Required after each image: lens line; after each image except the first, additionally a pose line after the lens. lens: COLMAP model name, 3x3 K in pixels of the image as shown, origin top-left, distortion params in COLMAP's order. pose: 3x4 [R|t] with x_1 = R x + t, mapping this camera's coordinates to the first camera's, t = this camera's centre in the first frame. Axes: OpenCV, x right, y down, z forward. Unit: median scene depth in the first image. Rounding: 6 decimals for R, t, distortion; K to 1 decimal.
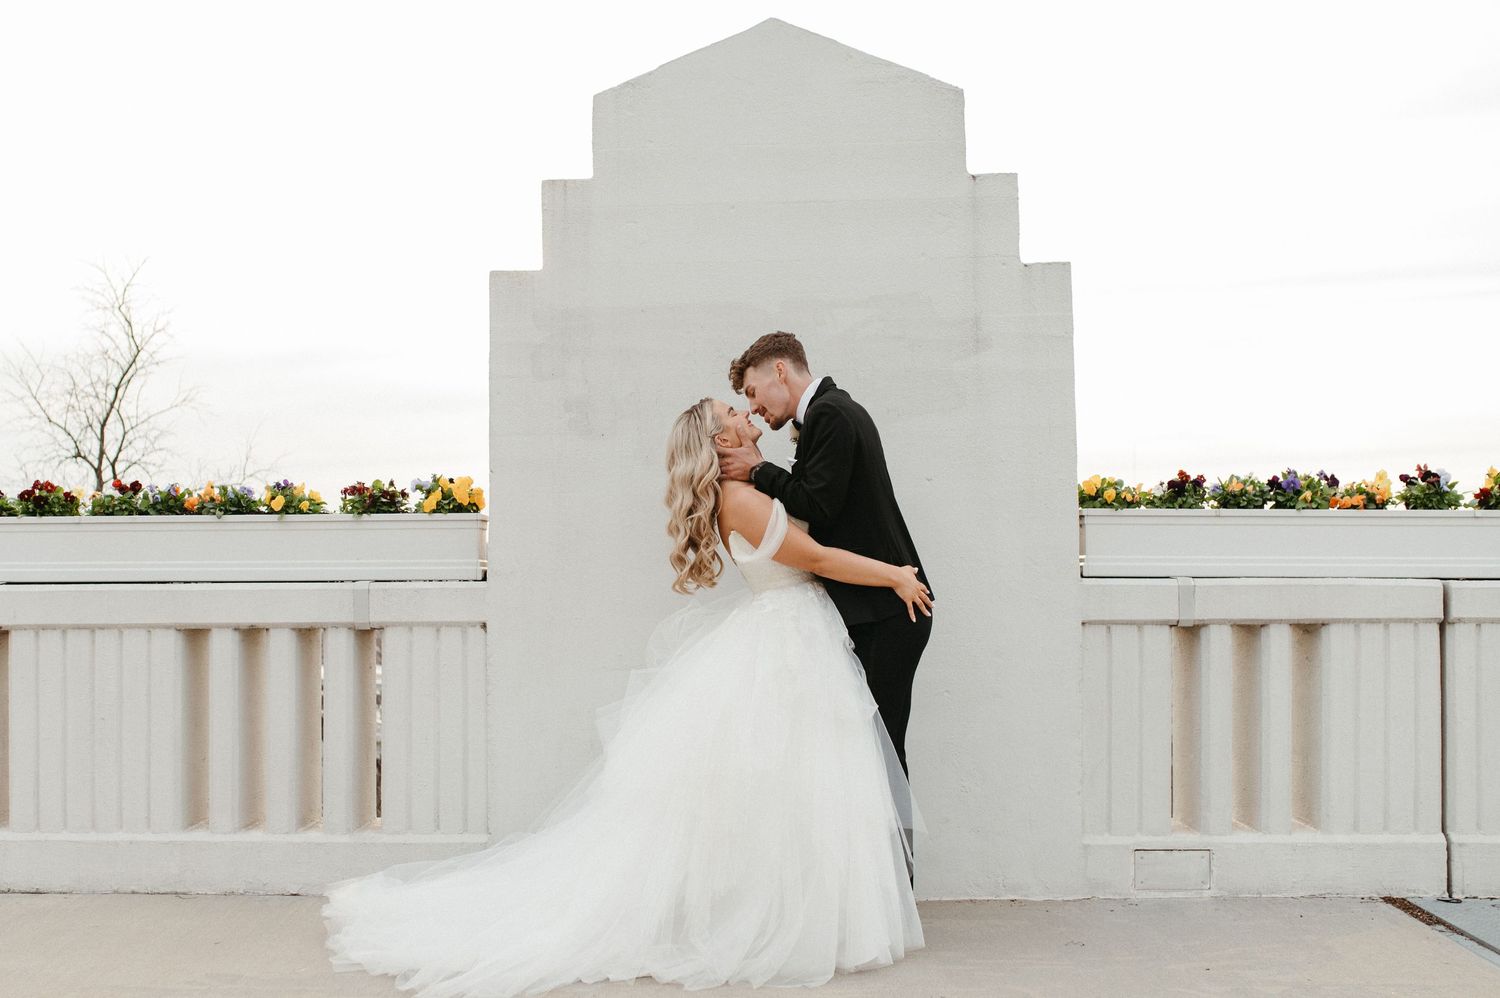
lens RADIAL K [[1724.7, 0, 632.7], [0, 1724.7, 536.2], [0, 0, 1]] dist [-0.059100, 0.089016]
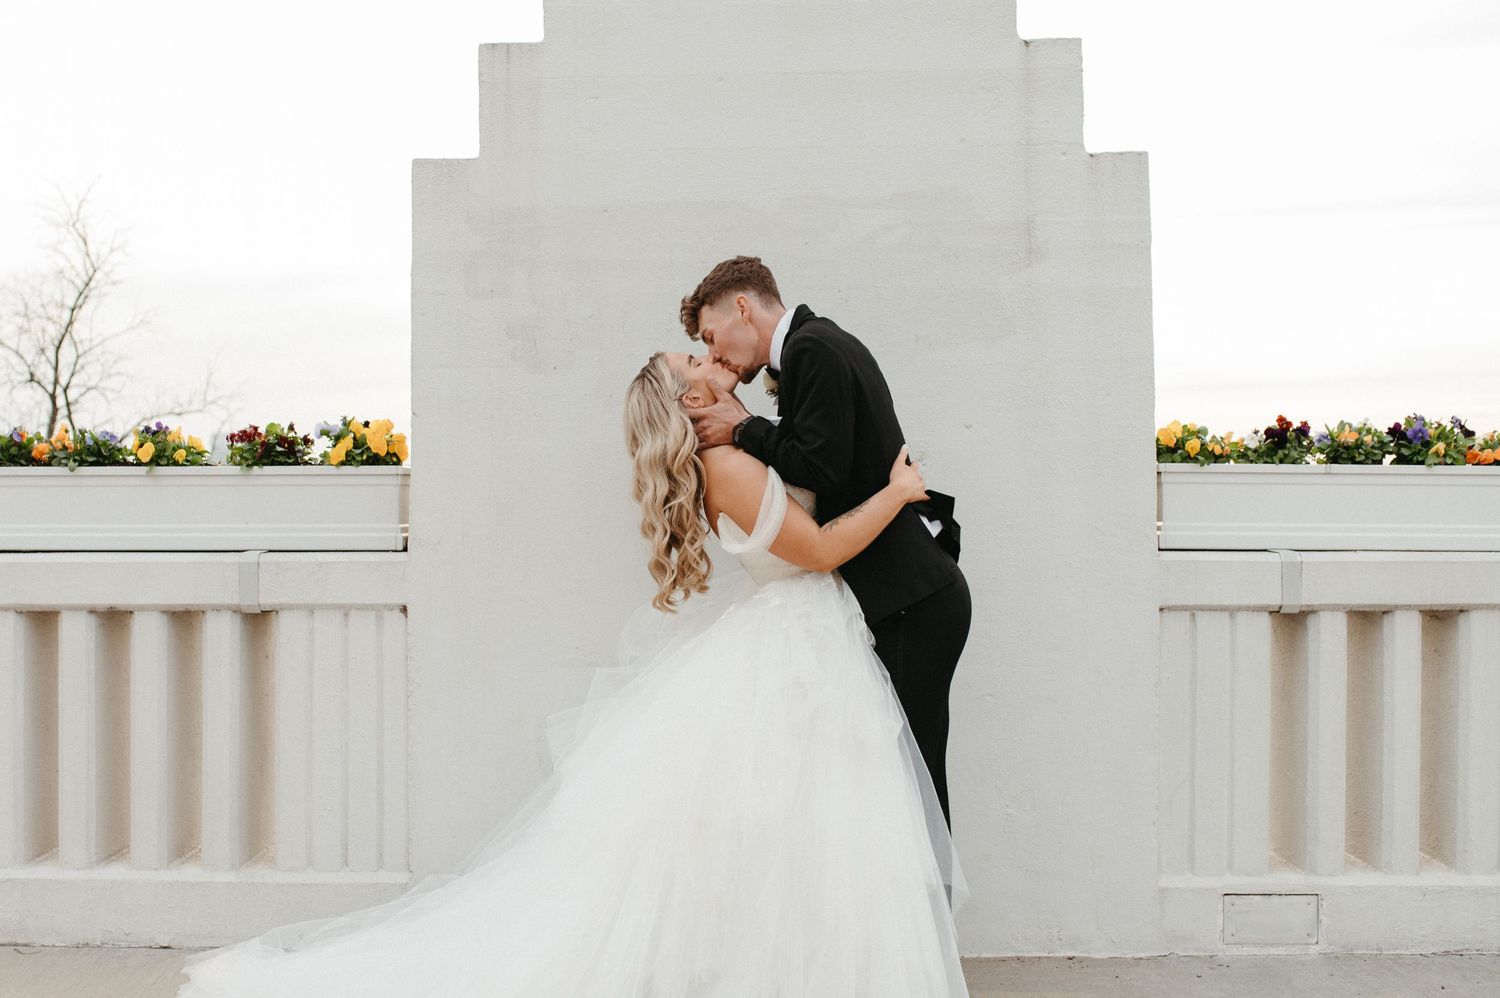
lens RADIAL K [[1708.7, 0, 641.6], [0, 1708.7, 481.2], [0, 0, 1]] dist [-0.052892, 0.055546]
pose [[0.999888, 0.003364, 0.014611, 0.010888], [-0.003548, 0.999915, 0.012539, -0.016809], [-0.014568, -0.012589, 0.999815, 0.216211]]
